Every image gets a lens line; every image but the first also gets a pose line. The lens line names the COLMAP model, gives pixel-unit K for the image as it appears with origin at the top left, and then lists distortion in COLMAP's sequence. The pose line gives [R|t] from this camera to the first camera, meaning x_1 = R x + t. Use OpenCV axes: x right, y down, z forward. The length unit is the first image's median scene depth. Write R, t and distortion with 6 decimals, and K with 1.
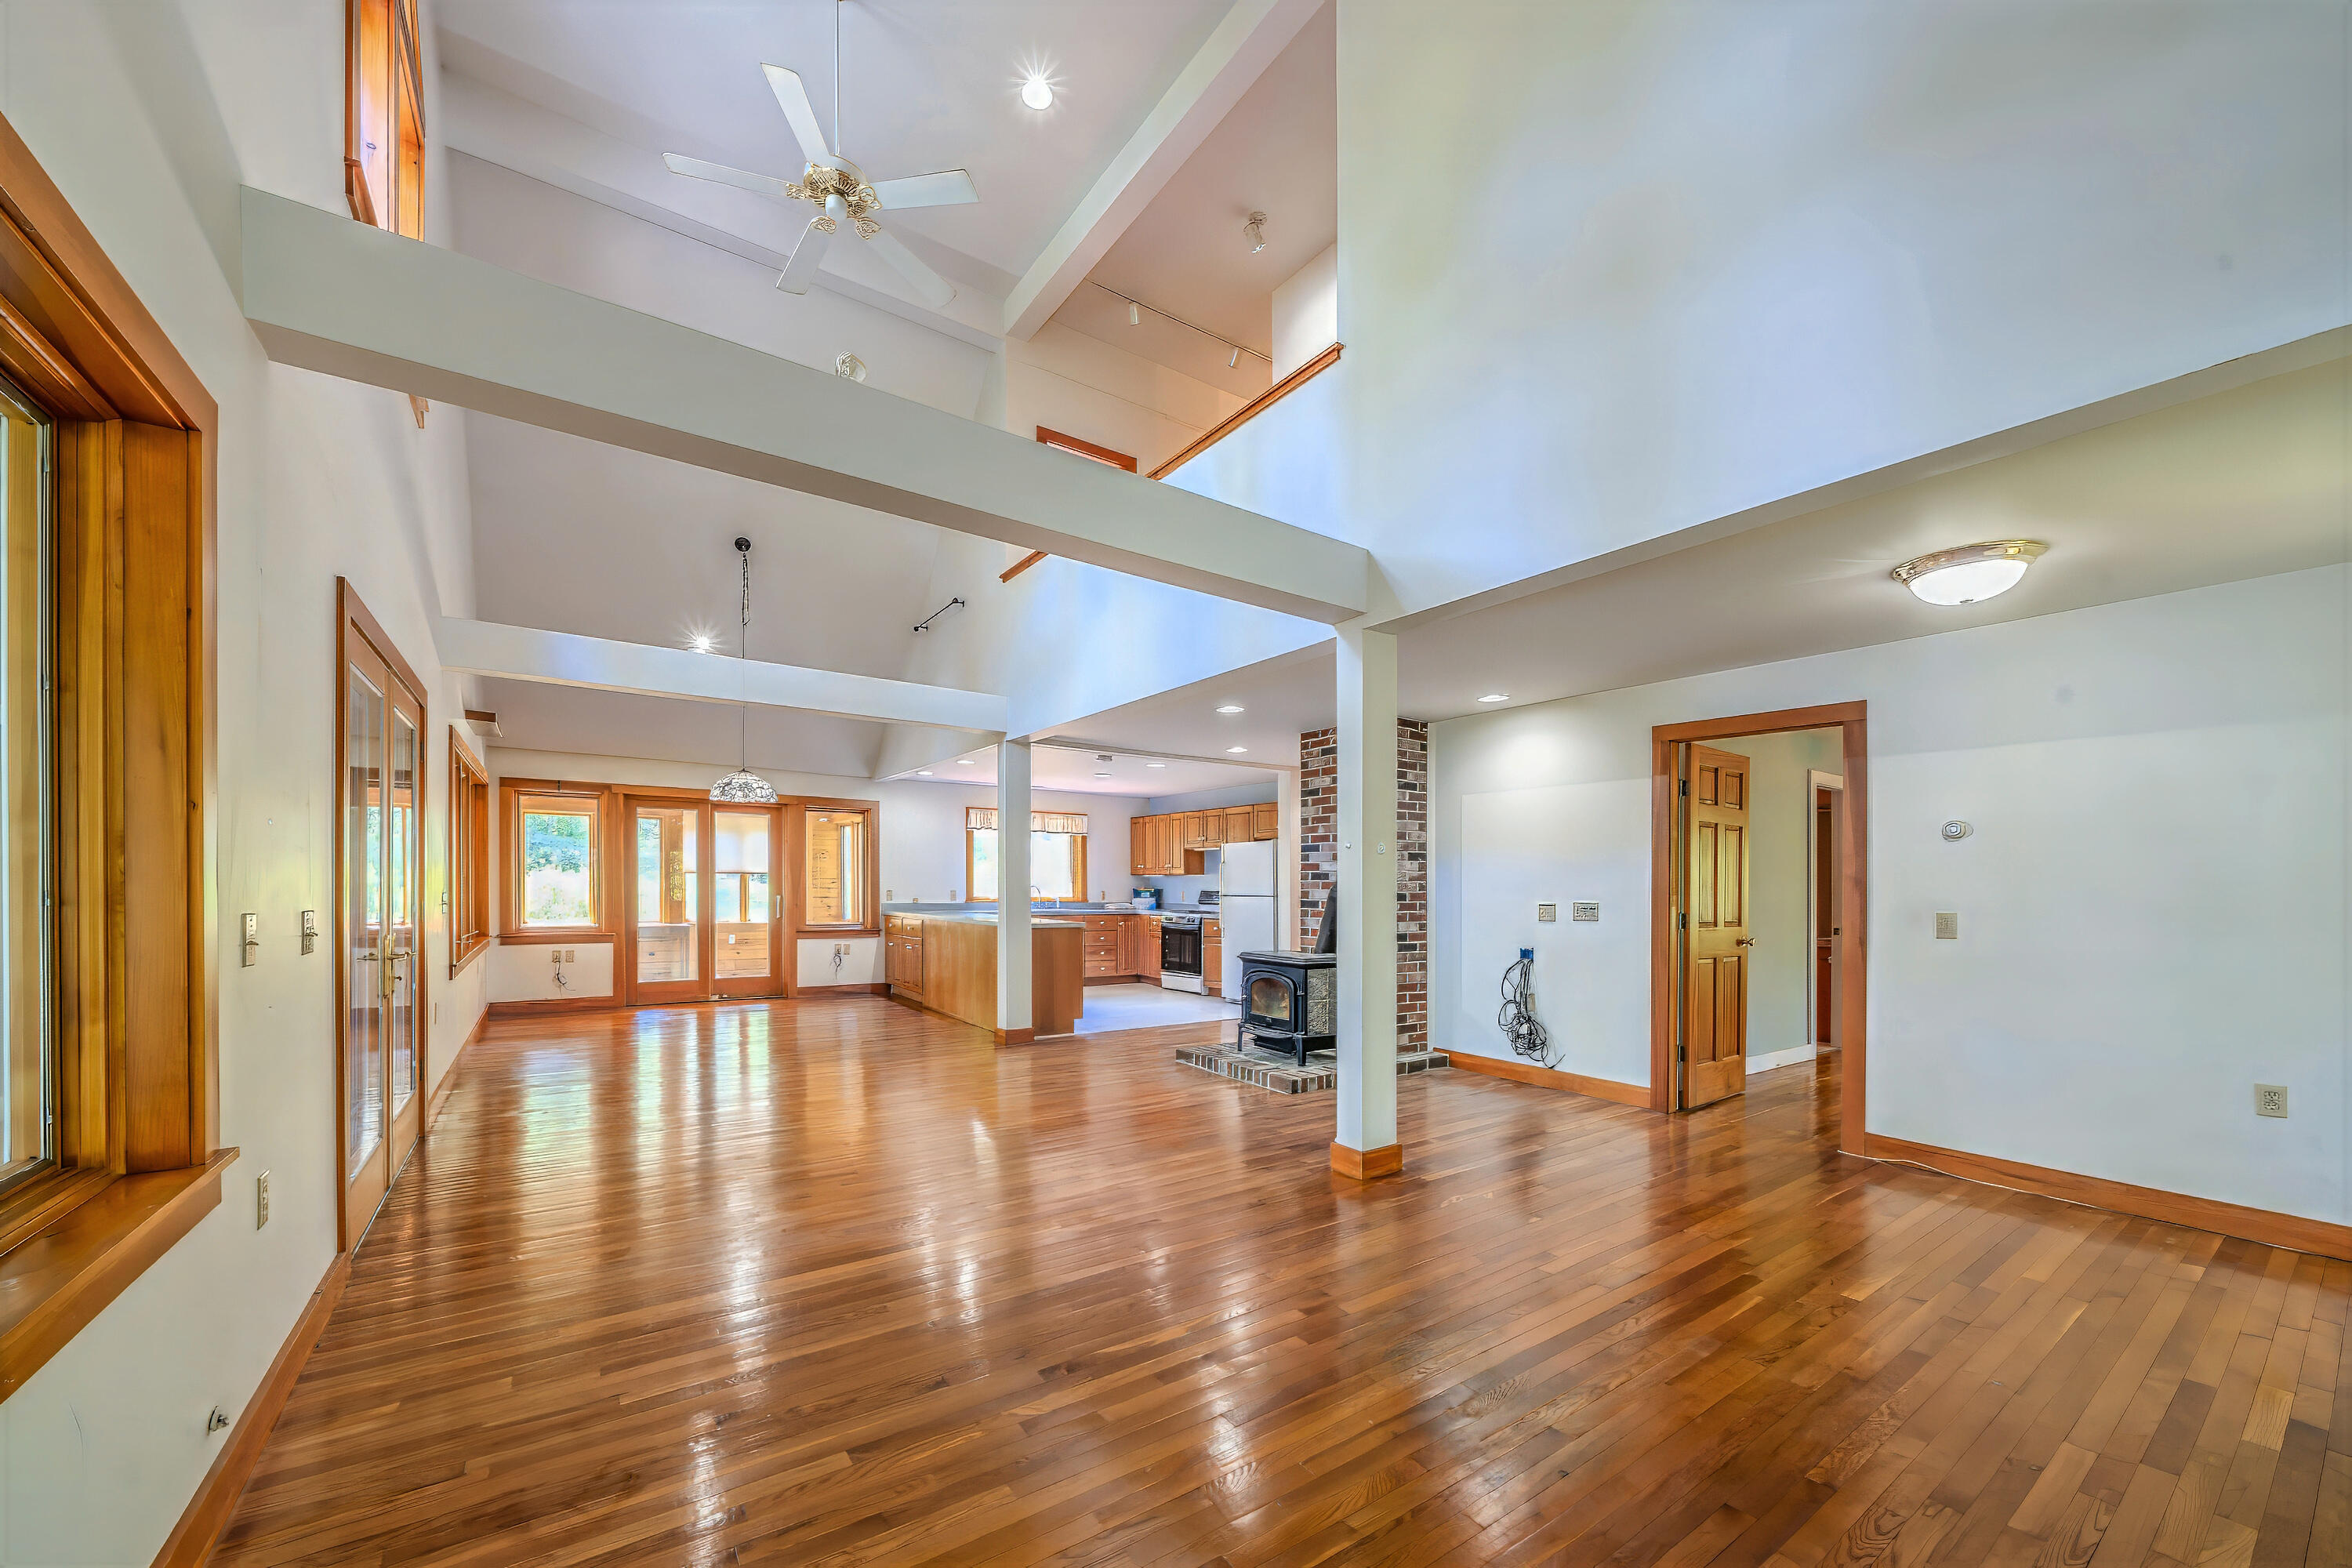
lens RADIAL K [[862.6, 0, 1161.3], [0, 862.6, 889.3], [0, 0, 1]] dist [0.000459, 0.000017]
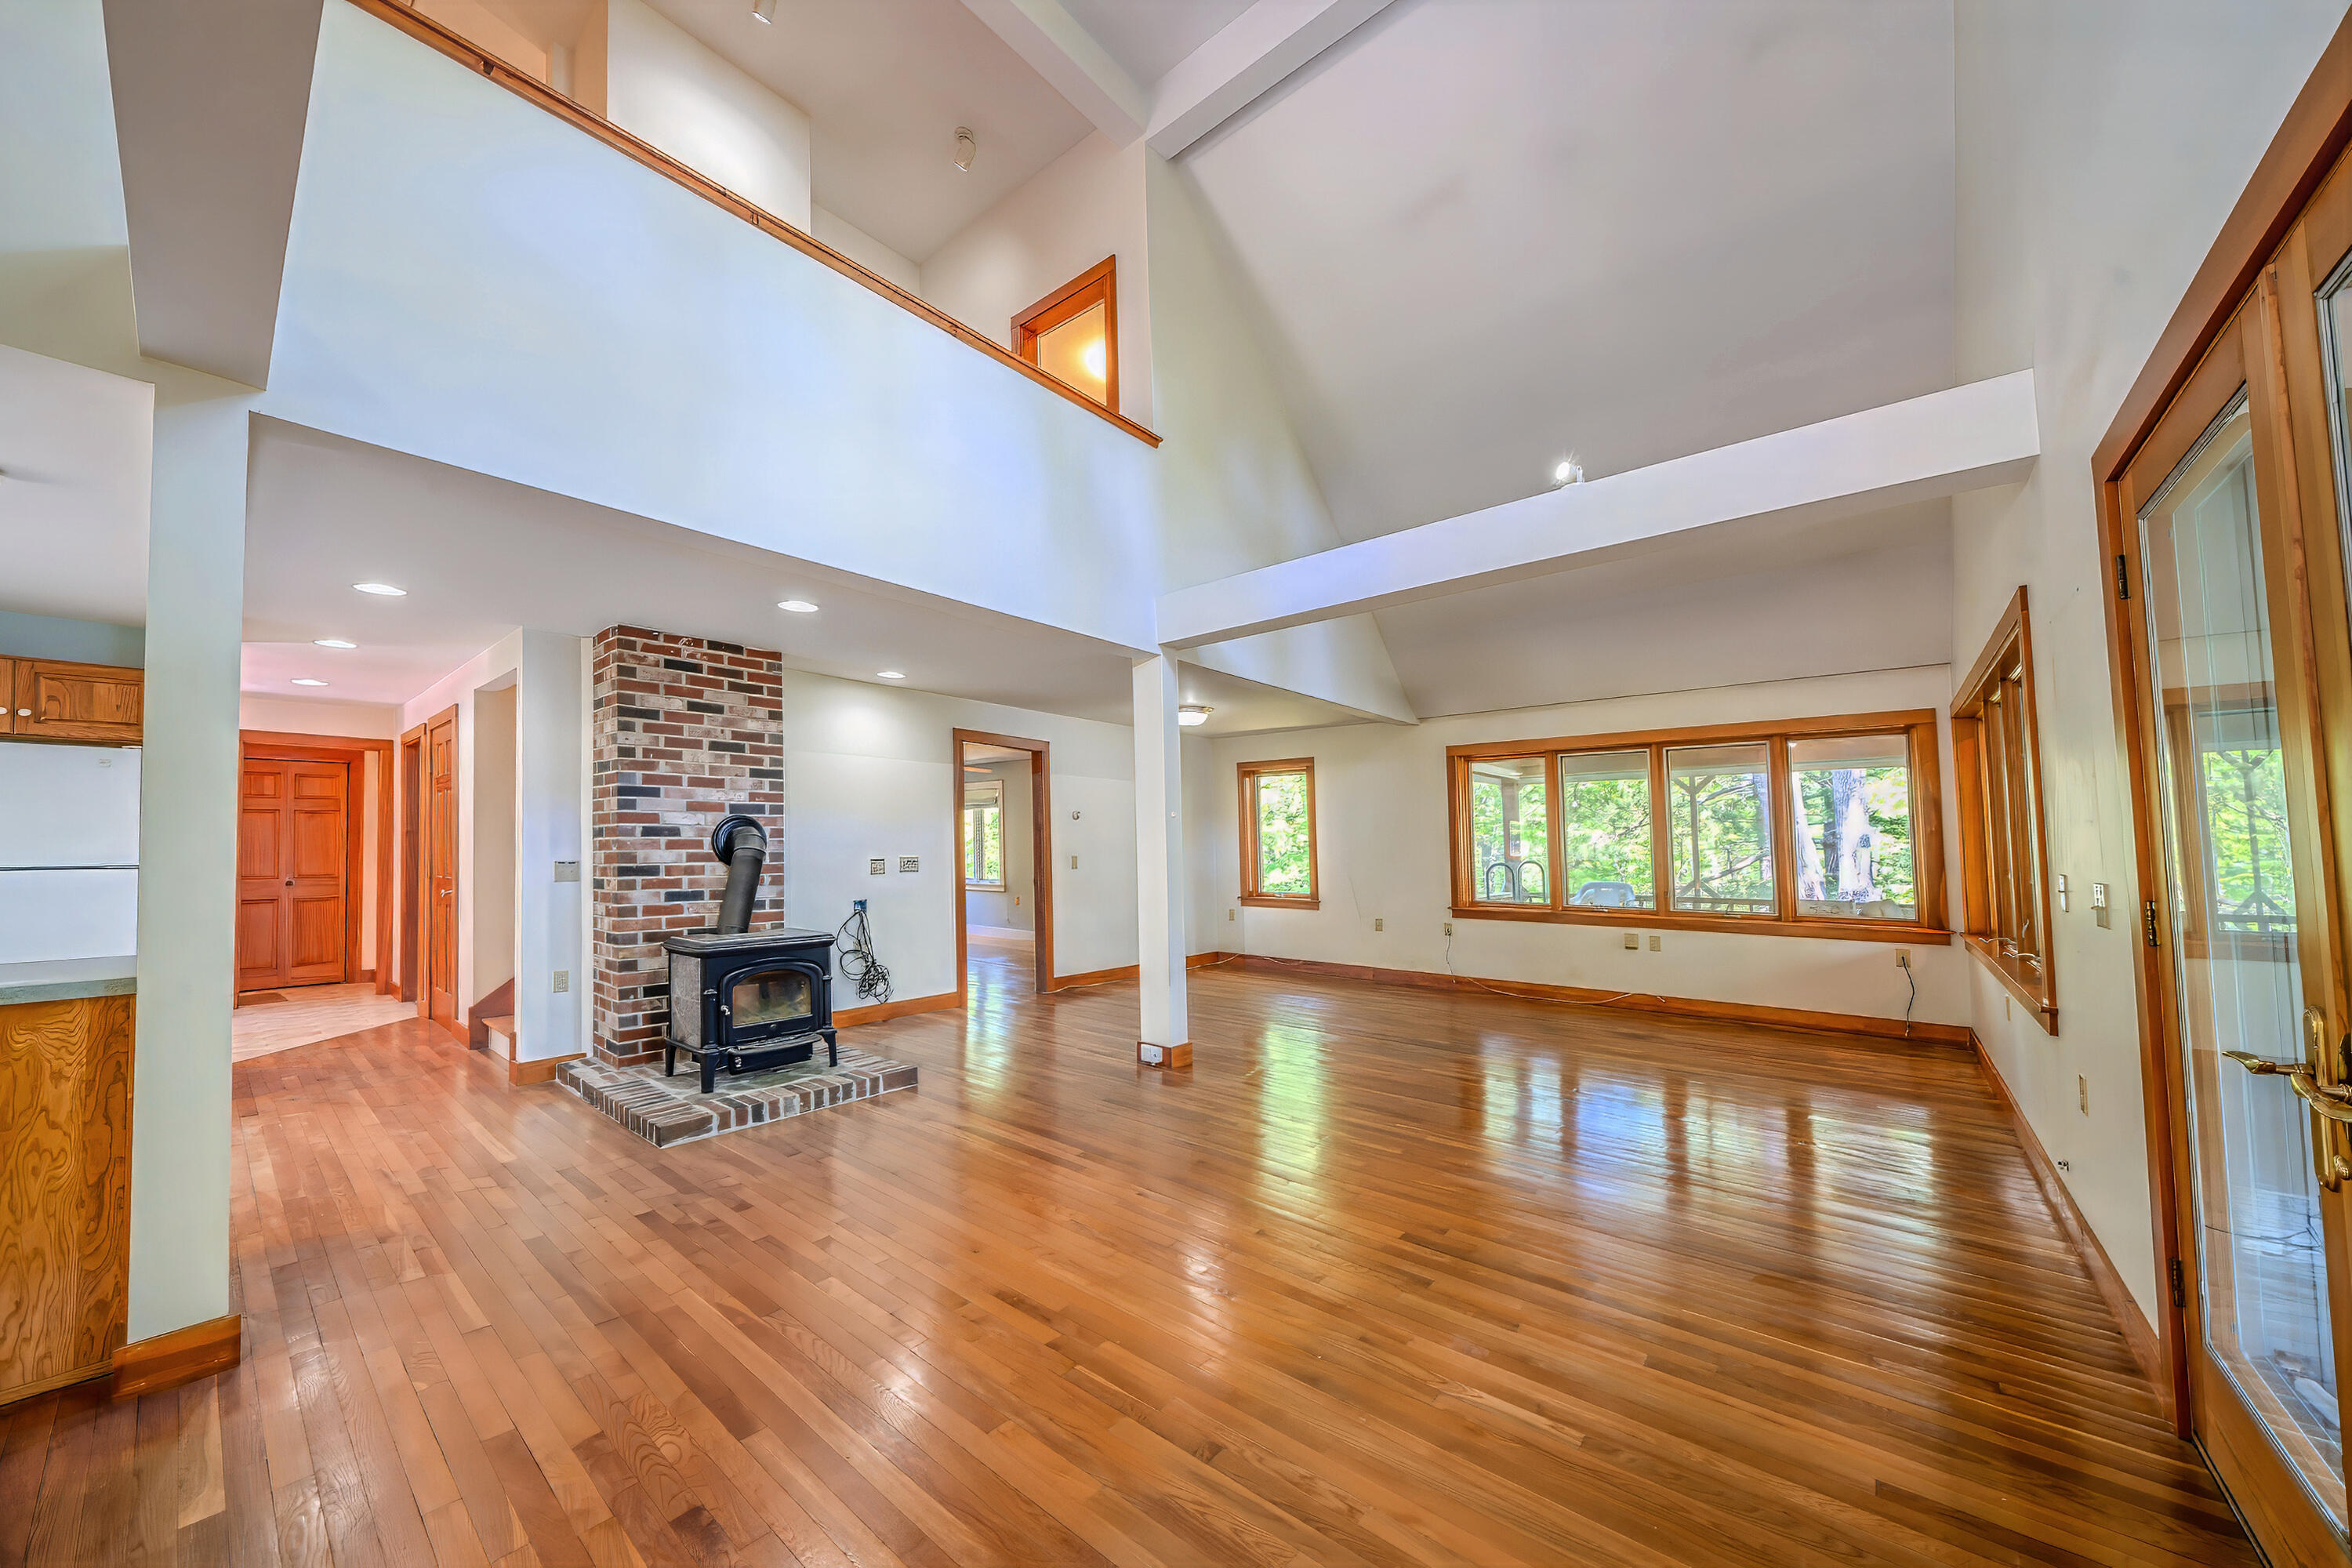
lens RADIAL K [[843.5, 0, 1063.2], [0, 843.5, 761.3], [0, 0, 1]] dist [-0.001973, -0.000155]
pose [[-0.179364, 0.087161, 0.979914, -0.406894], [0.006864, 0.996154, -0.087349, -0.007086], [-0.983759, -0.008941, -0.179272, 0.556255]]
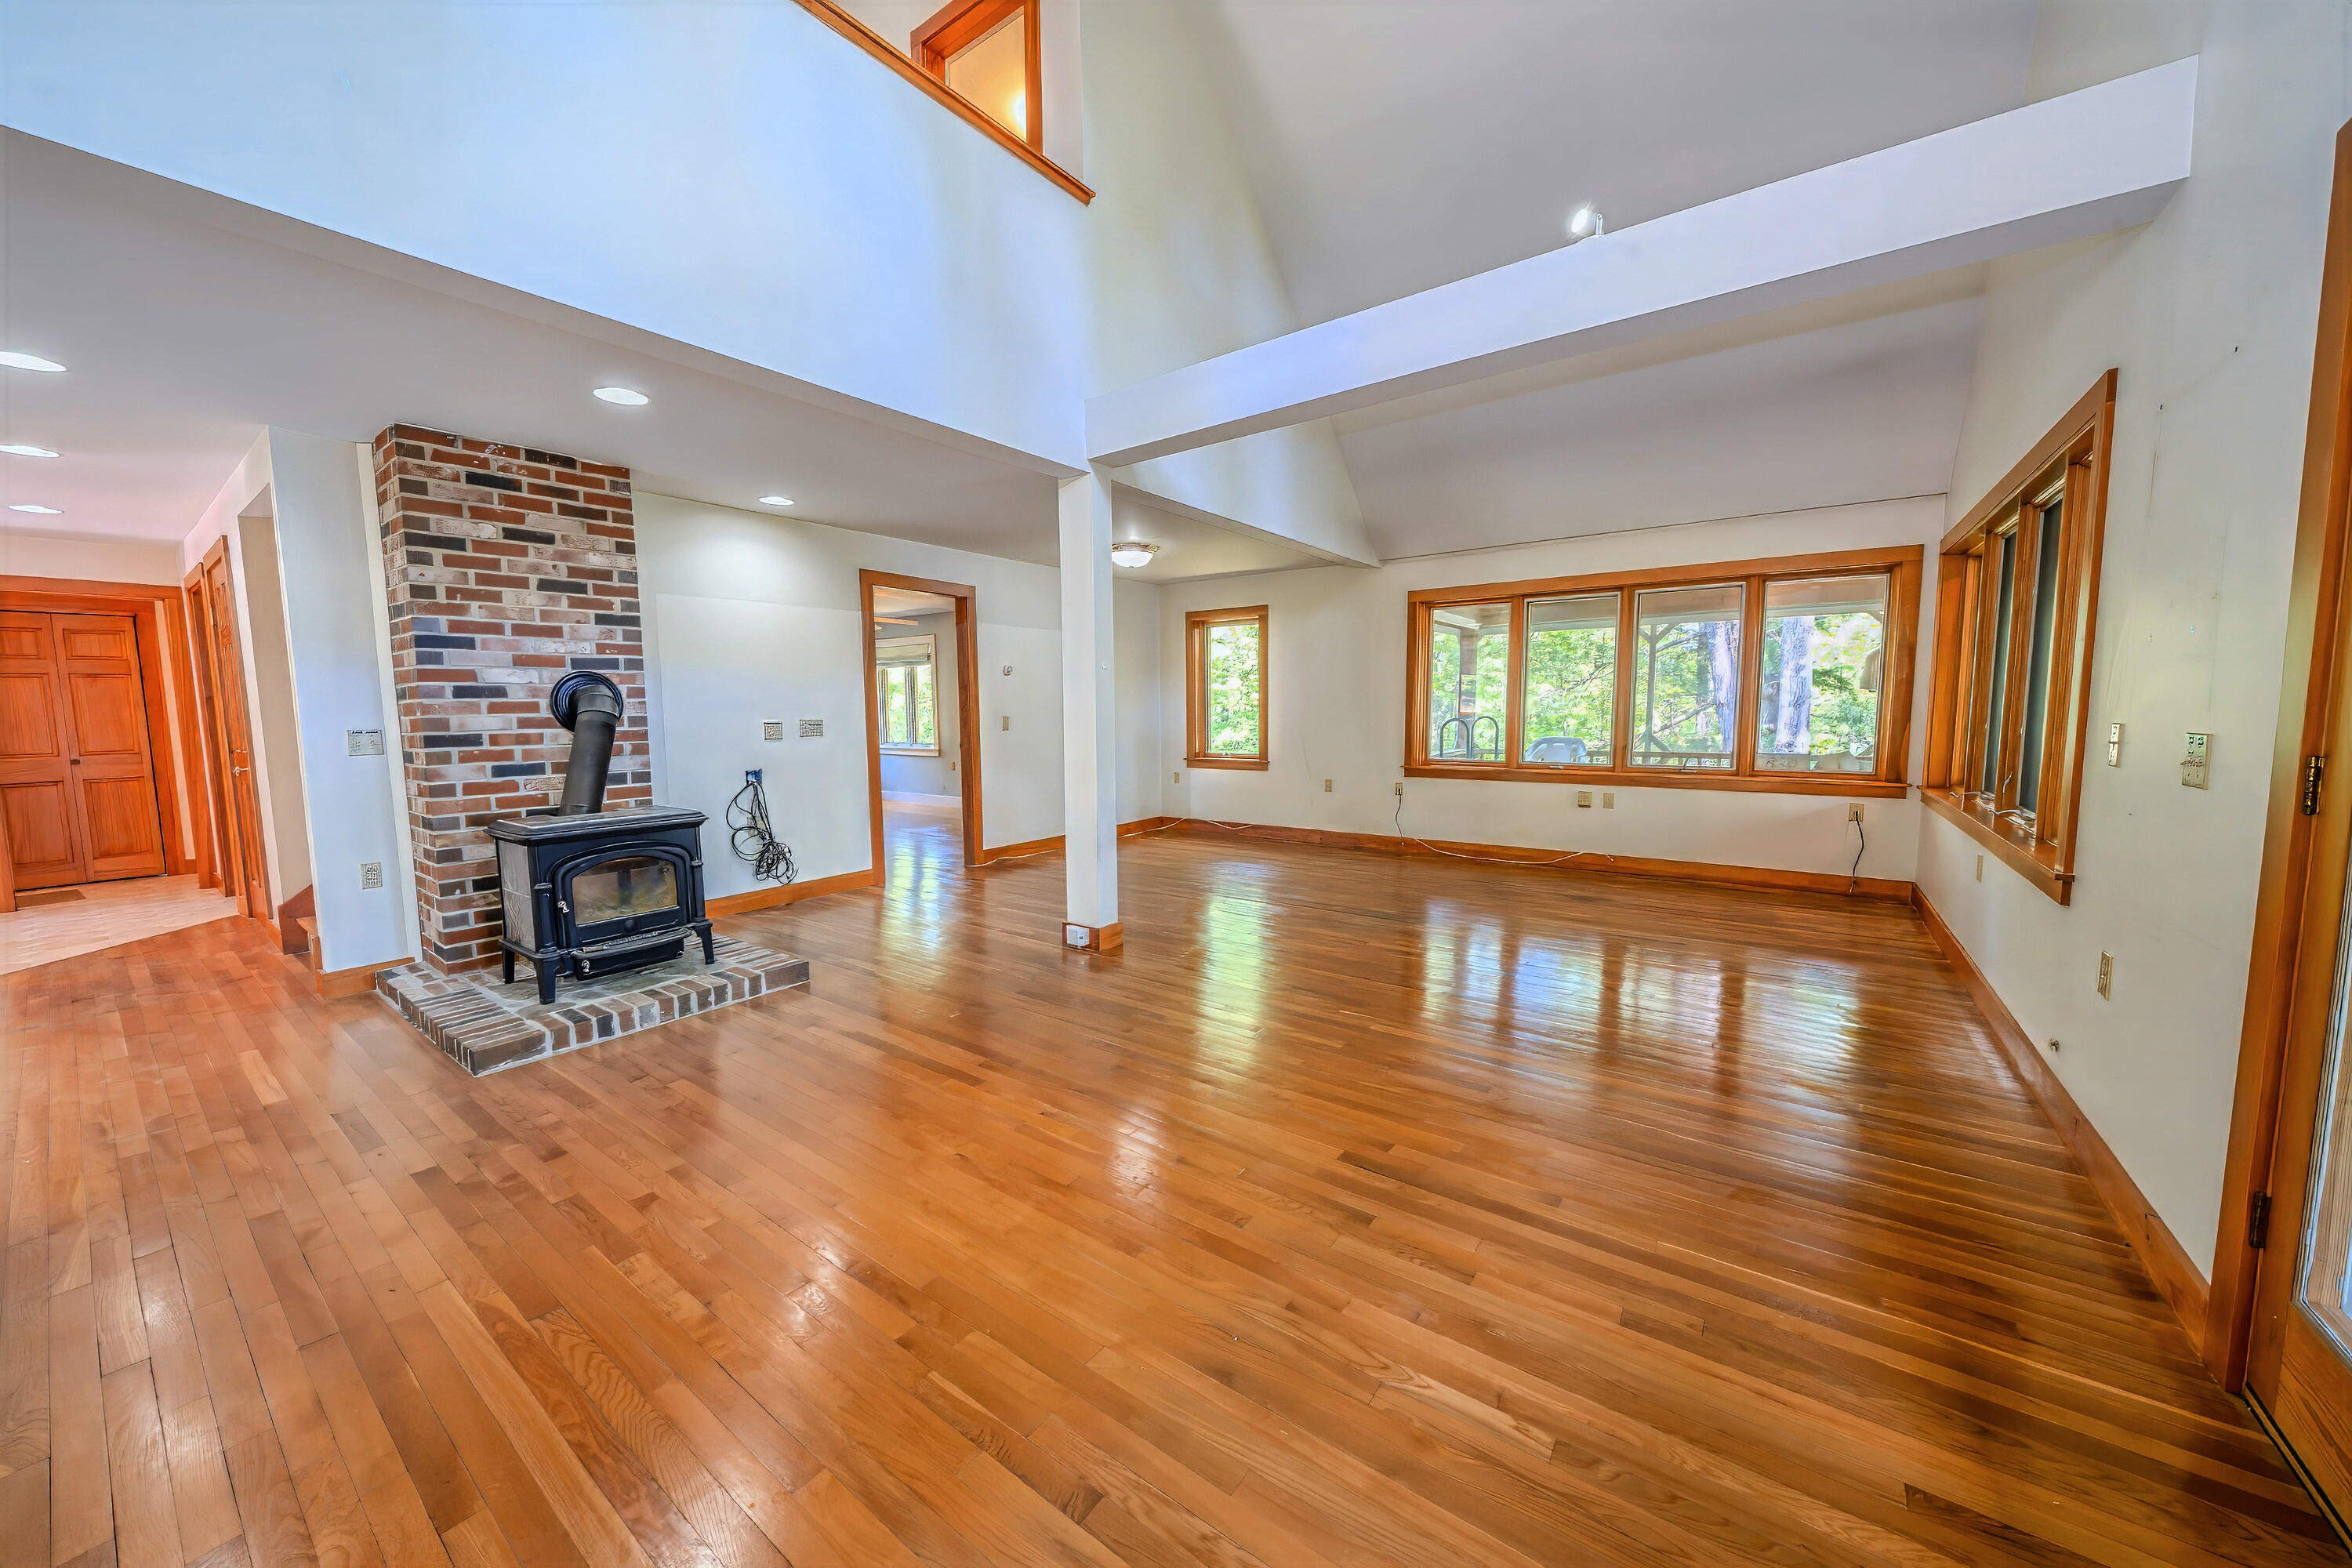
lens RADIAL K [[833.1, 0, 1147.1], [0, 833.1, 781.5], [0, 0, 1]] dist [-0.008022, 0.000019]
pose [[-0.316172, -0.092337, 0.944198, -0.348573], [0.014461, 0.994668, 0.102115, -0.004083], [-0.948592, 0.045939, -0.313151, 0.523025]]
